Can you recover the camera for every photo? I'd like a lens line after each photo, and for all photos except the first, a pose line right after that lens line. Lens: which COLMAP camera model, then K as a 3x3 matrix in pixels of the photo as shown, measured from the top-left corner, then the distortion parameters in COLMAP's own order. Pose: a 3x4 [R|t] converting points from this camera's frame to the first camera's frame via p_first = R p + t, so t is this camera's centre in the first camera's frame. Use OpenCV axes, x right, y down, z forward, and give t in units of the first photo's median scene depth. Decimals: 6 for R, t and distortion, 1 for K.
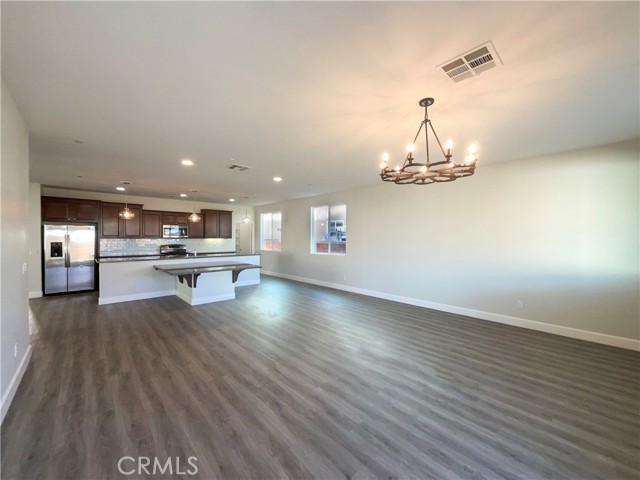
lens RADIAL K [[259.9, 0, 320.6], [0, 259.9, 238.1], [0, 0, 1]] dist [-0.008004, -0.001226]
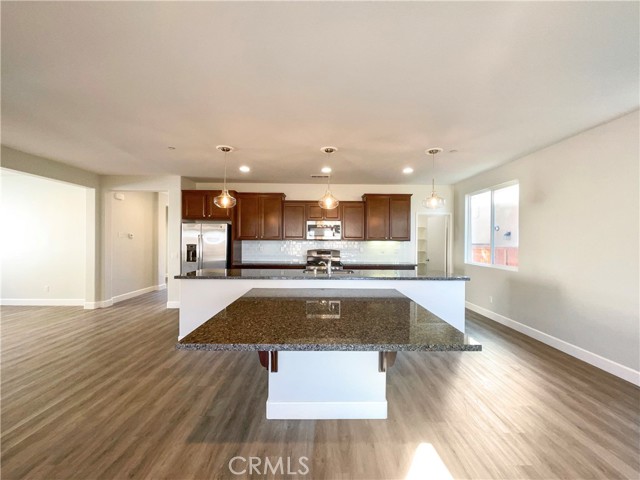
lens RADIAL K [[259.9, 0, 319.9], [0, 259.9, 239.8], [0, 0, 1]] dist [-0.008004, -0.001226]
pose [[0.747712, 0.001645, -0.664021, -0.113084], [-0.007535, 0.999954, -0.006008, 0.002403], [0.663980, 0.009496, 0.747690, 0.452965]]
